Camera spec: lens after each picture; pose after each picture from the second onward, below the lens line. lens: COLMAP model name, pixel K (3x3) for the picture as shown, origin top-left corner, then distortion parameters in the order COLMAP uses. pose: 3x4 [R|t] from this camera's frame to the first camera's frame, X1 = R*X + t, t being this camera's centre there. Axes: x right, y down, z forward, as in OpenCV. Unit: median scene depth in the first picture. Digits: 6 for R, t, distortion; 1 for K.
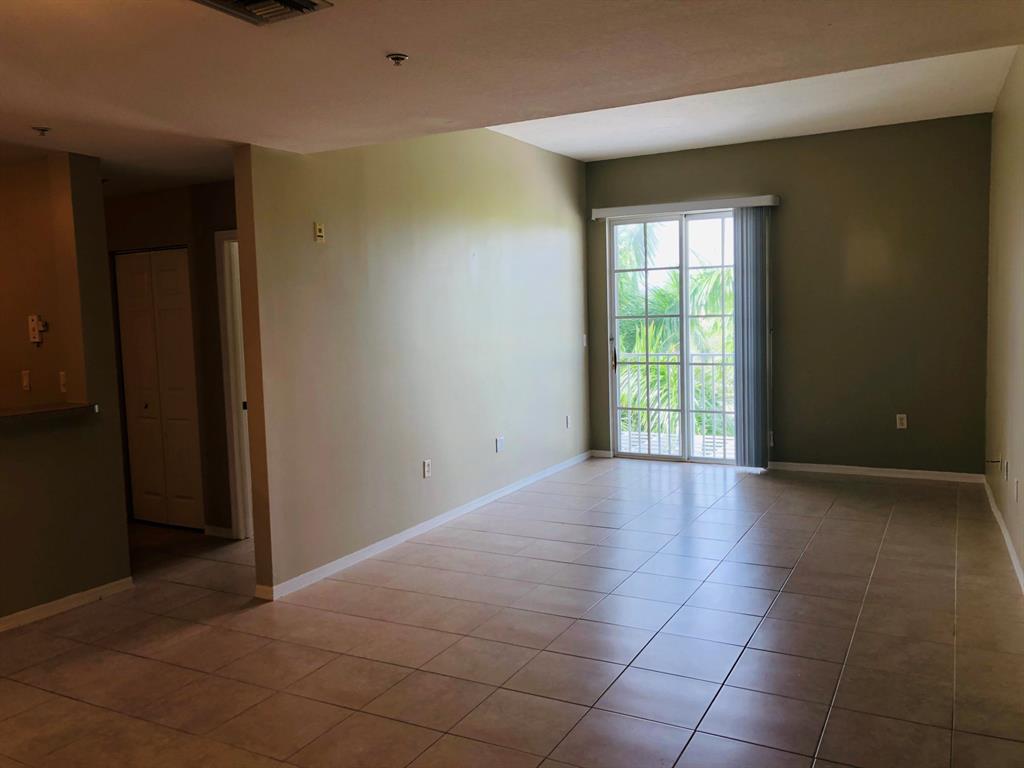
lens RADIAL K [[832.9, 0, 512.0], [0, 832.9, 384.0], [0, 0, 1]] dist [0.076812, -0.114992]
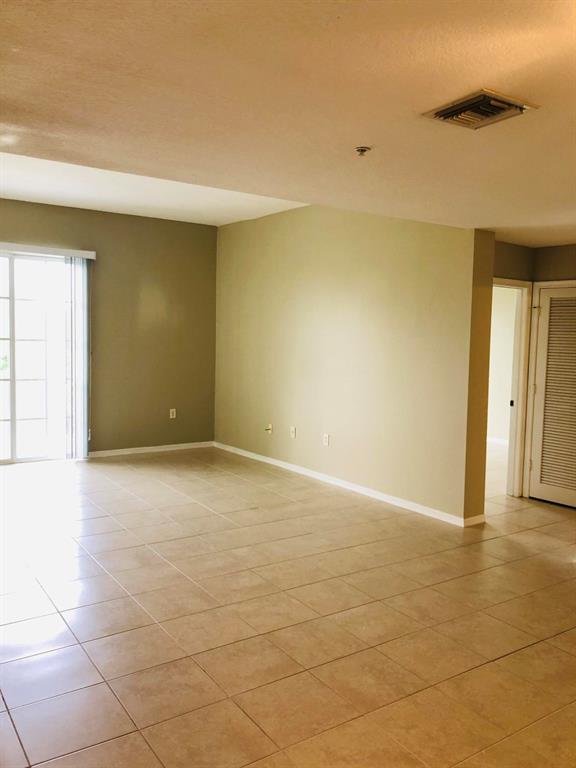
lens RADIAL K [[630.7, 0, 288.0], [0, 630.7, 384.0], [0, 0, 1]] dist [0.081631, 0.001490]
pose [[0.467512, -0.031532, 0.883424, -0.460823], [0.042808, 0.998999, 0.013002, -0.015956], [-0.882949, 0.031739, 0.468394, 0.268664]]
